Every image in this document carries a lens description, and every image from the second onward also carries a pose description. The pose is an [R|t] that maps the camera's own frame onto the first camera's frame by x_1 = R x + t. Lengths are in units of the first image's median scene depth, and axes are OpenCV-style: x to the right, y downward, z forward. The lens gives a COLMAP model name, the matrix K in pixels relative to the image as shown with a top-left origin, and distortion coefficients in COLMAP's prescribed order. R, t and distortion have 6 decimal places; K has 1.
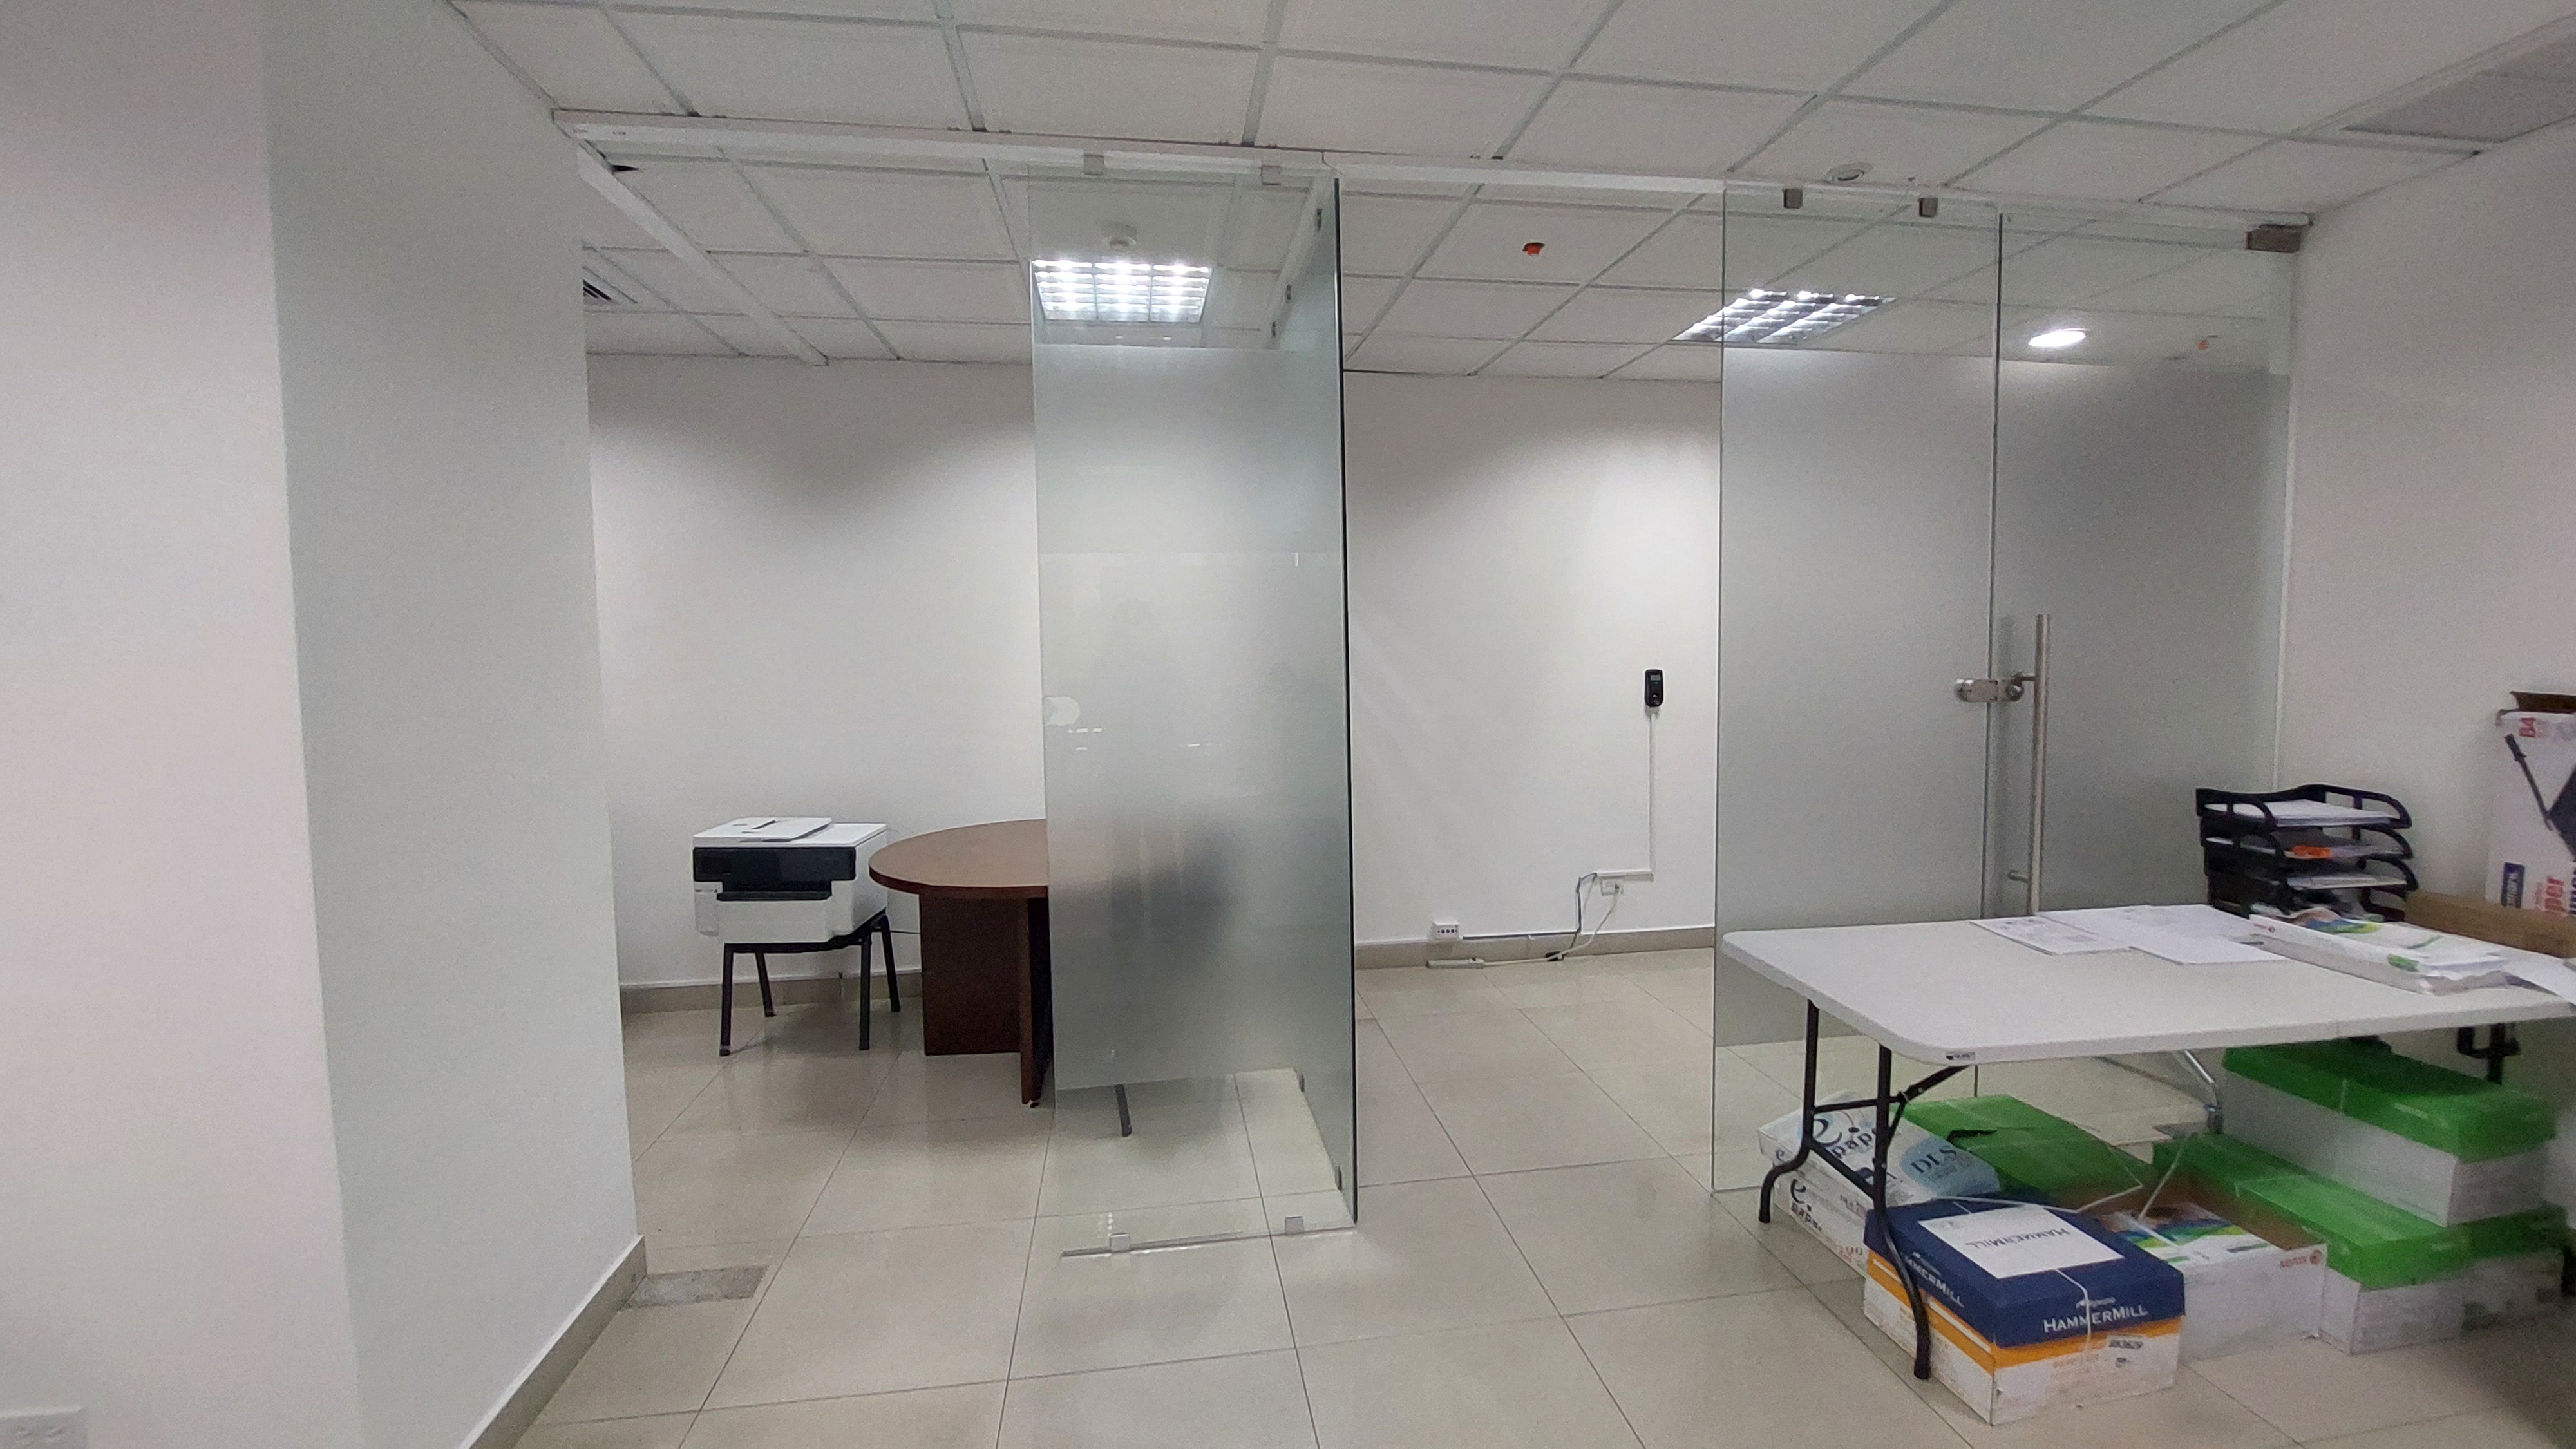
lens RADIAL K [[1024.6, 0, 1300.9], [0, 1024.6, 695.6], [0, 0, 1]] dist [-0.020139, -0.000020]
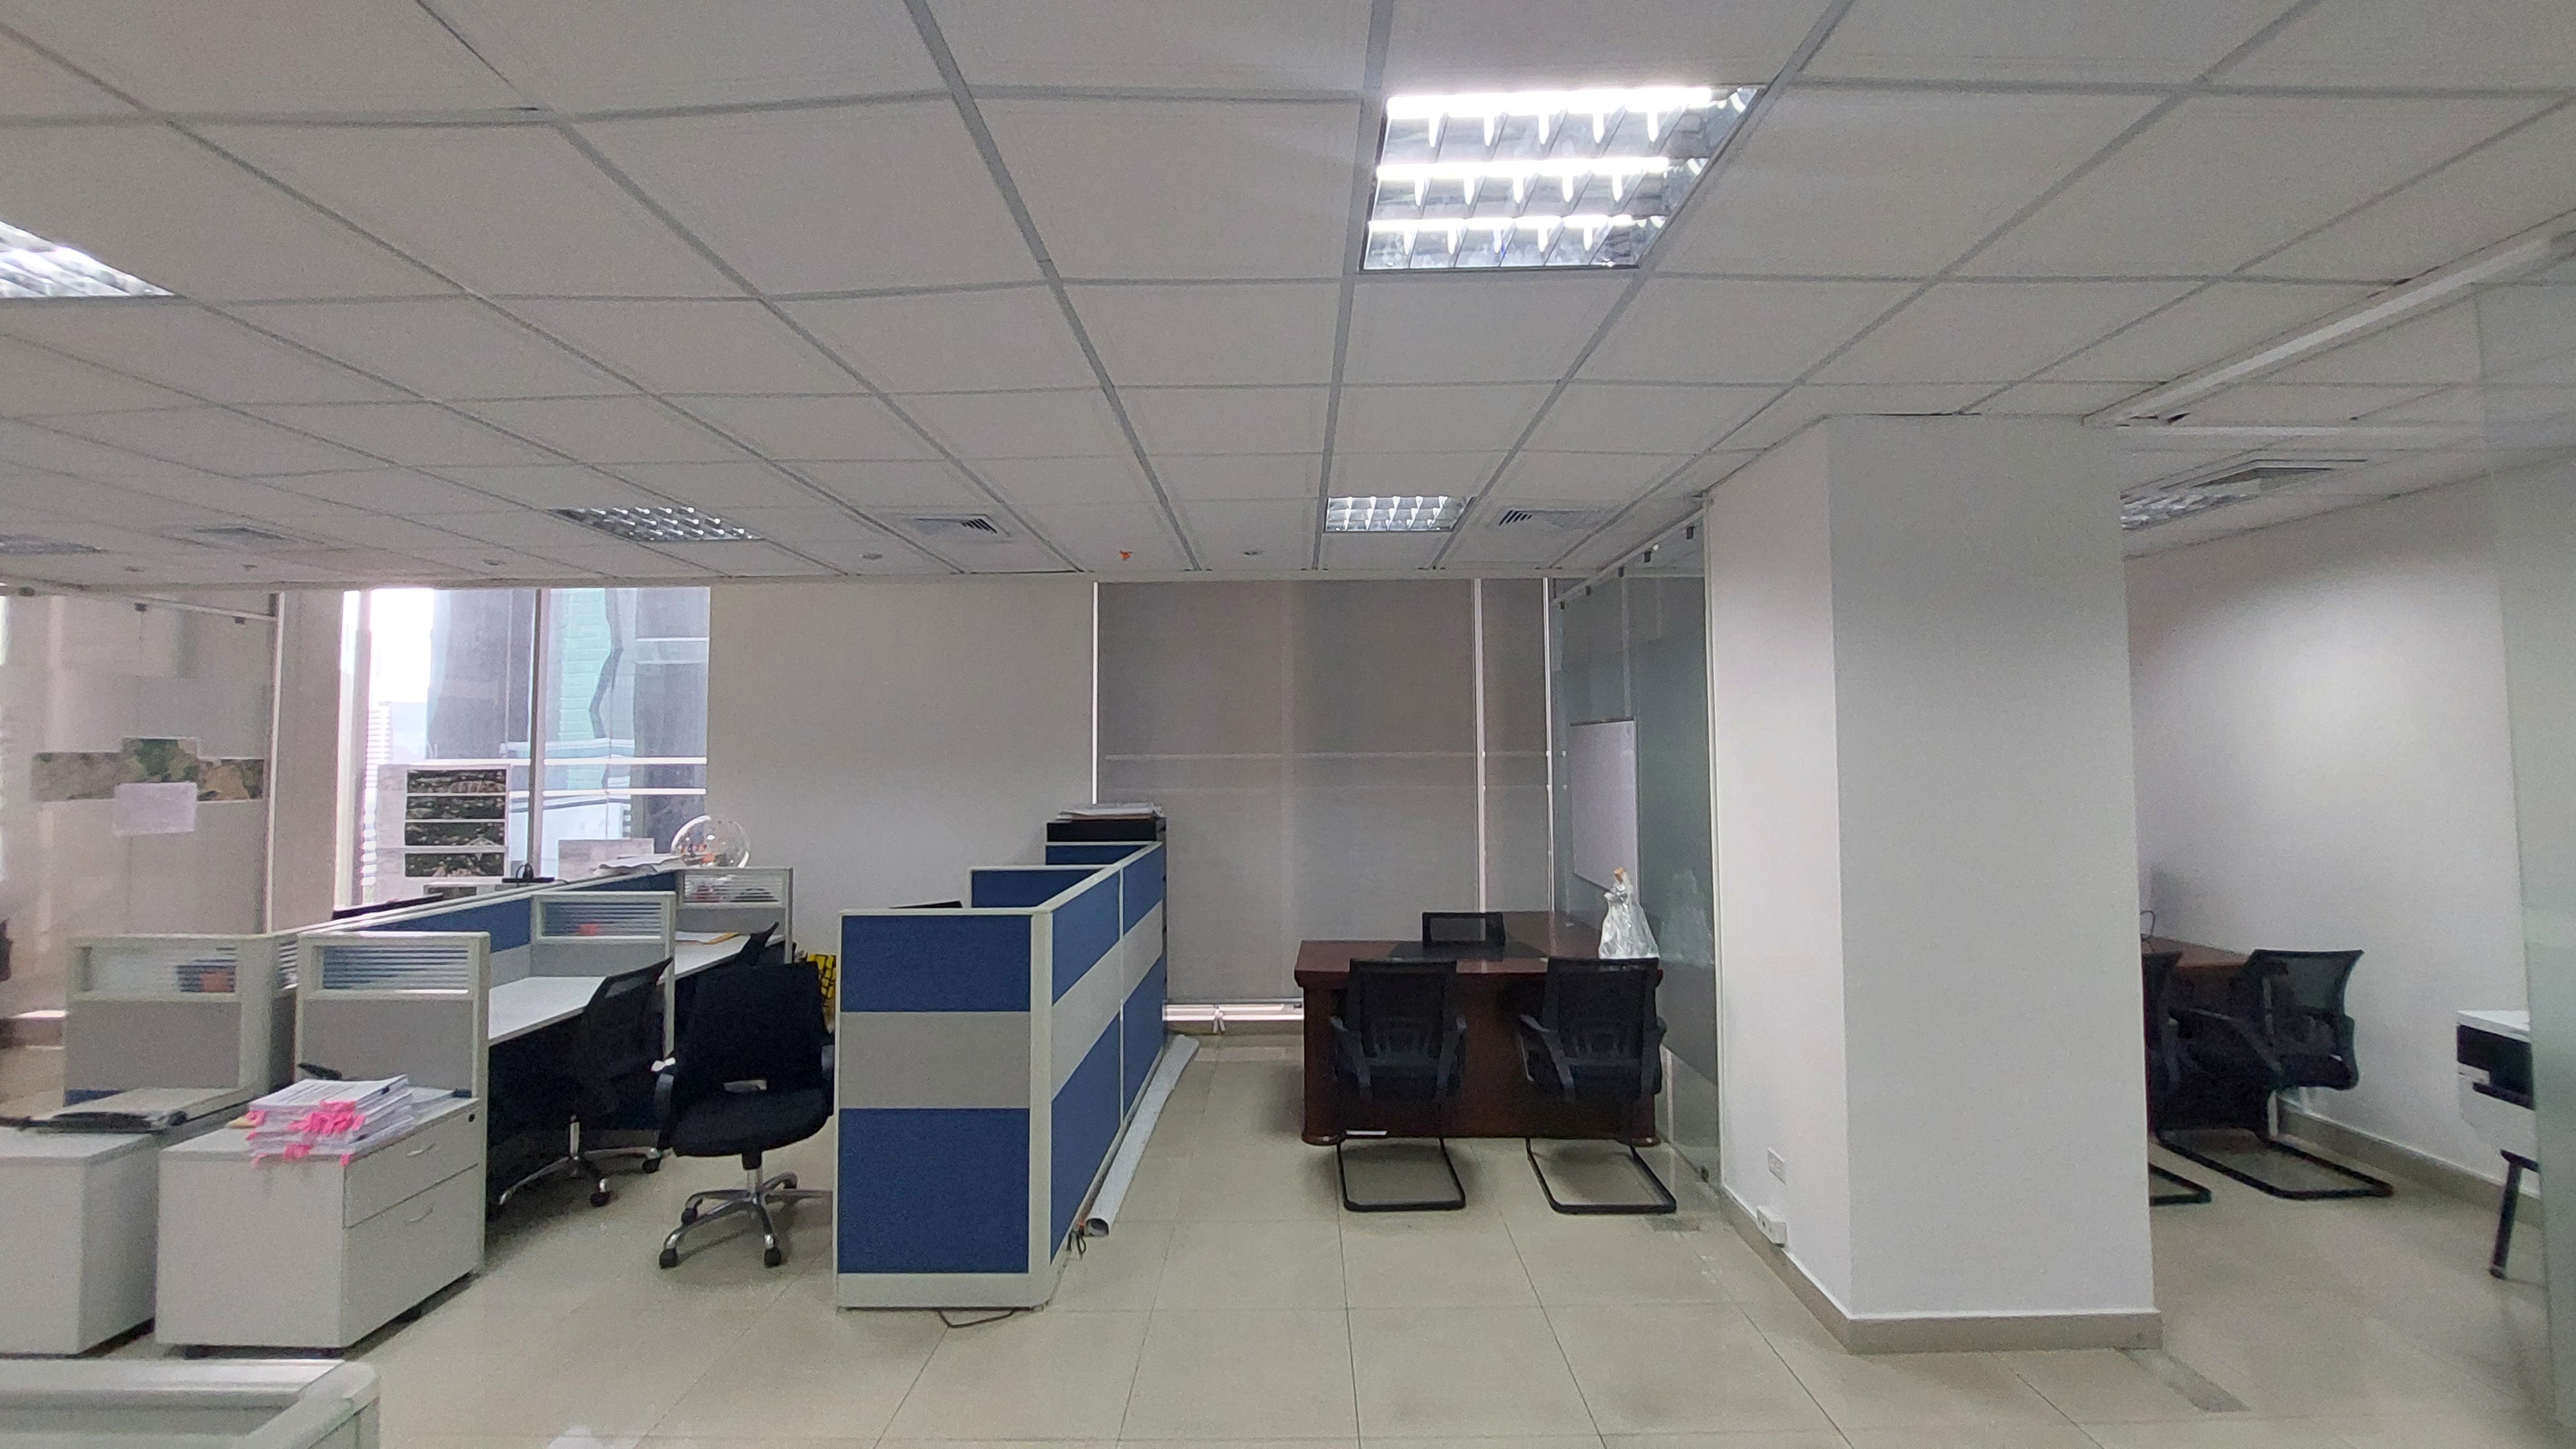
lens RADIAL K [[1024.6, 0, 1289.6], [0, 1024.6, 700.7], [0, 0, 1]] dist [-0.020139, -0.000020]
pose [[-0.160906, -0.037475, -0.986258, 0.638432], [-0.048741, 0.998361, -0.029983, -0.086505], [0.985766, 0.043247, -0.162469, 0.143915]]
